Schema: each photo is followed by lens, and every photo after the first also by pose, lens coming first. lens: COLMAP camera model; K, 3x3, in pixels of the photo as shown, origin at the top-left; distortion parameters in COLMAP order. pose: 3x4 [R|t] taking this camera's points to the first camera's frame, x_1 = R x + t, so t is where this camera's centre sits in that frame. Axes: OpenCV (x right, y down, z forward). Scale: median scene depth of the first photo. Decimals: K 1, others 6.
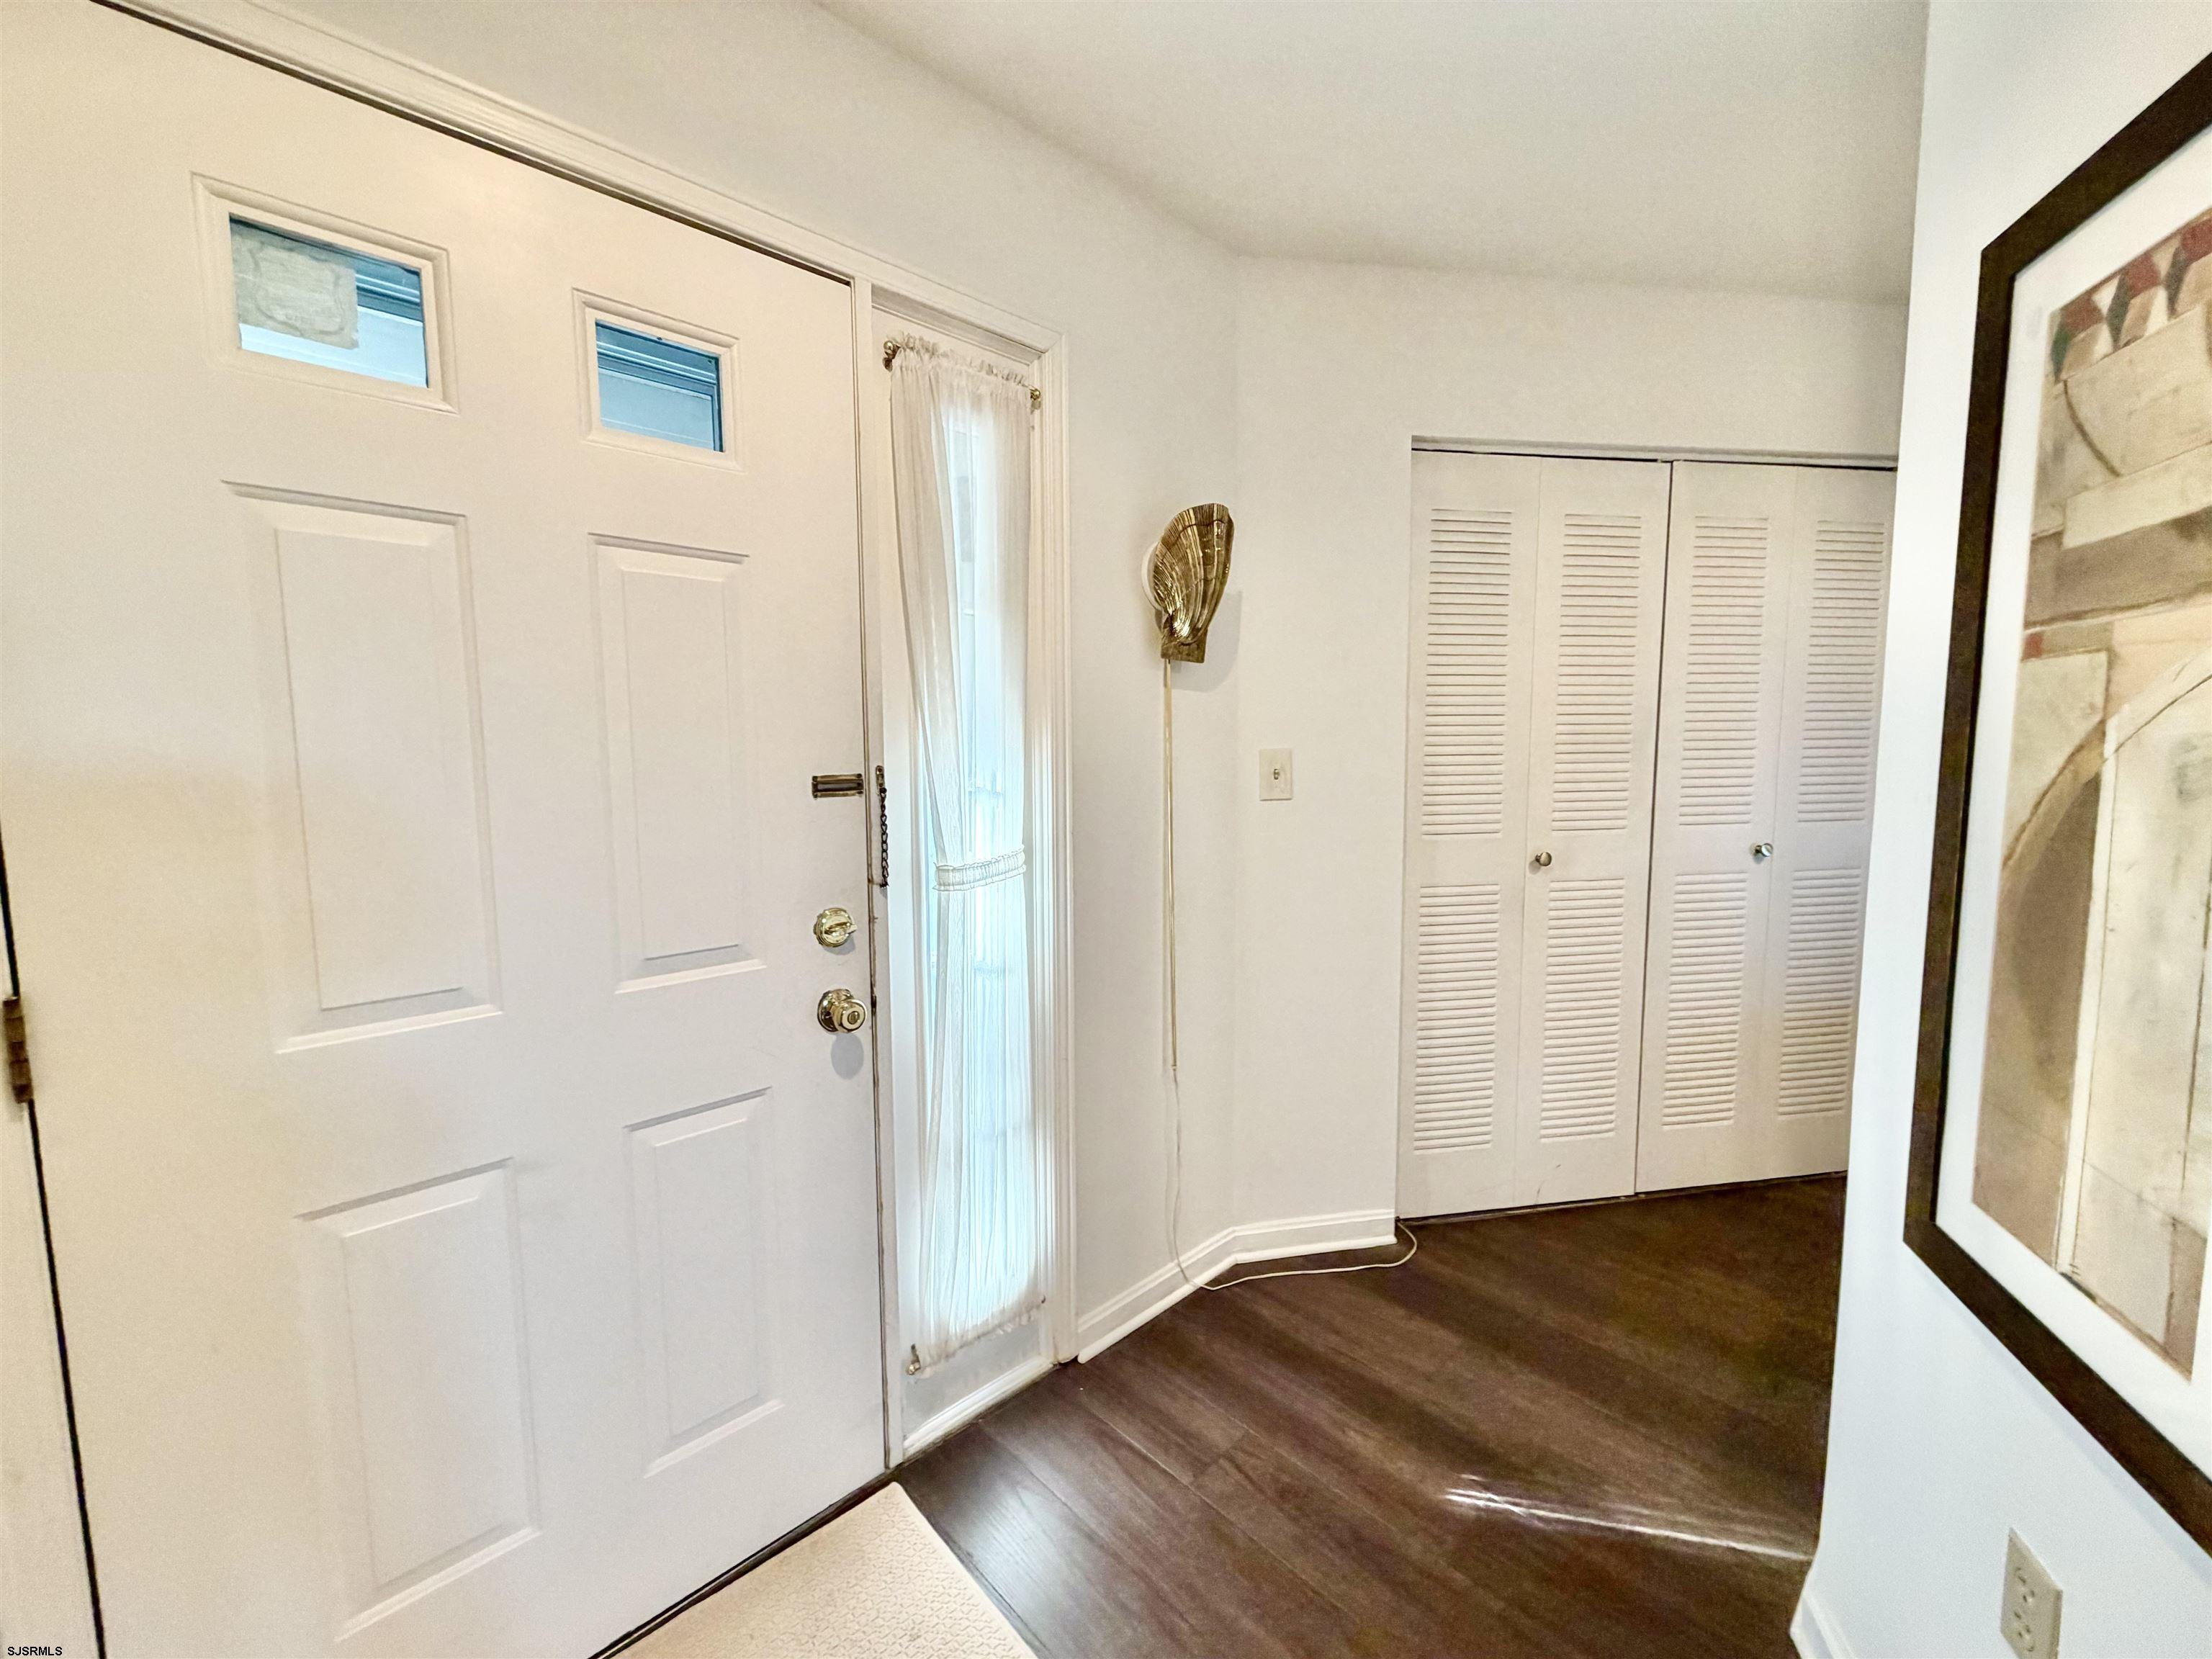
lens RADIAL K [[881.7, 0, 1102.0], [0, 881.7, 833.1], [0, 0, 1]] dist [0.001679, -0.000114]
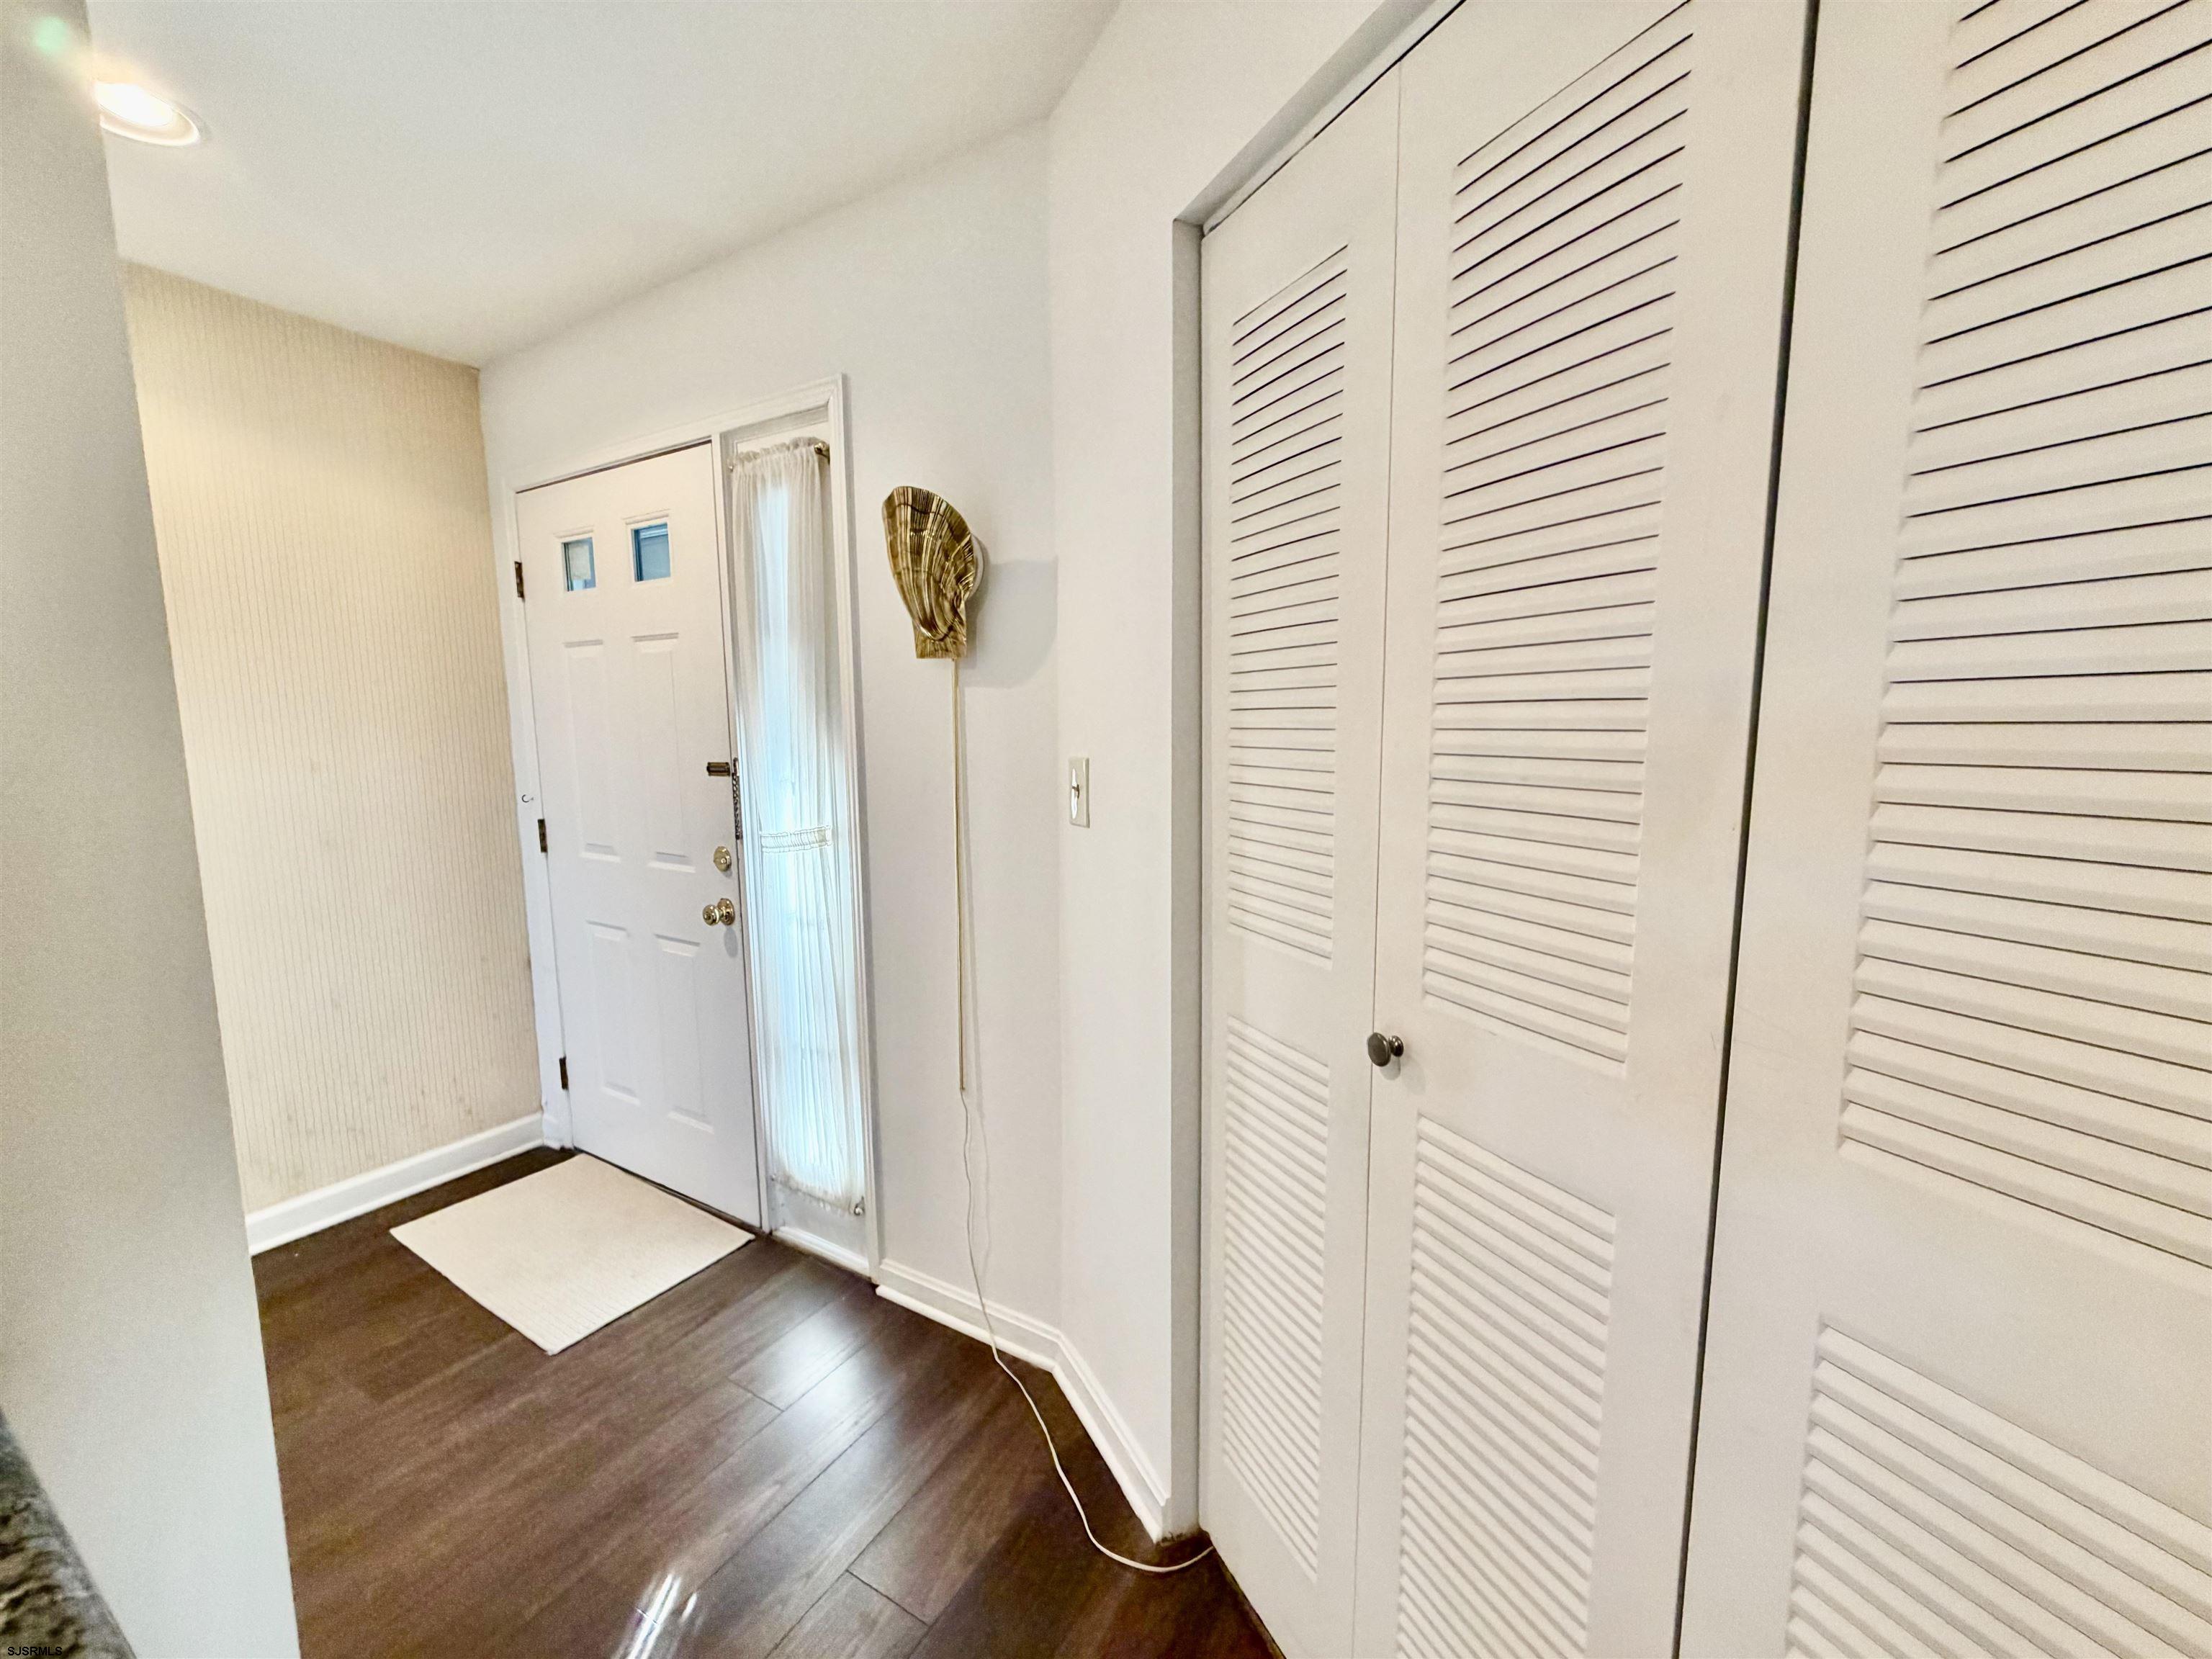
lens RADIAL K [[881.7, 0, 1102.0], [0, 881.7, 833.1], [0, 0, 1]] dist [0.001679, -0.000114]
pose [[0.269769, 0.128923, -0.954256, 1.235479], [-0.092262, 0.989898, 0.107655, -0.152909], [0.958495, 0.059000, 0.278939, 1.082563]]
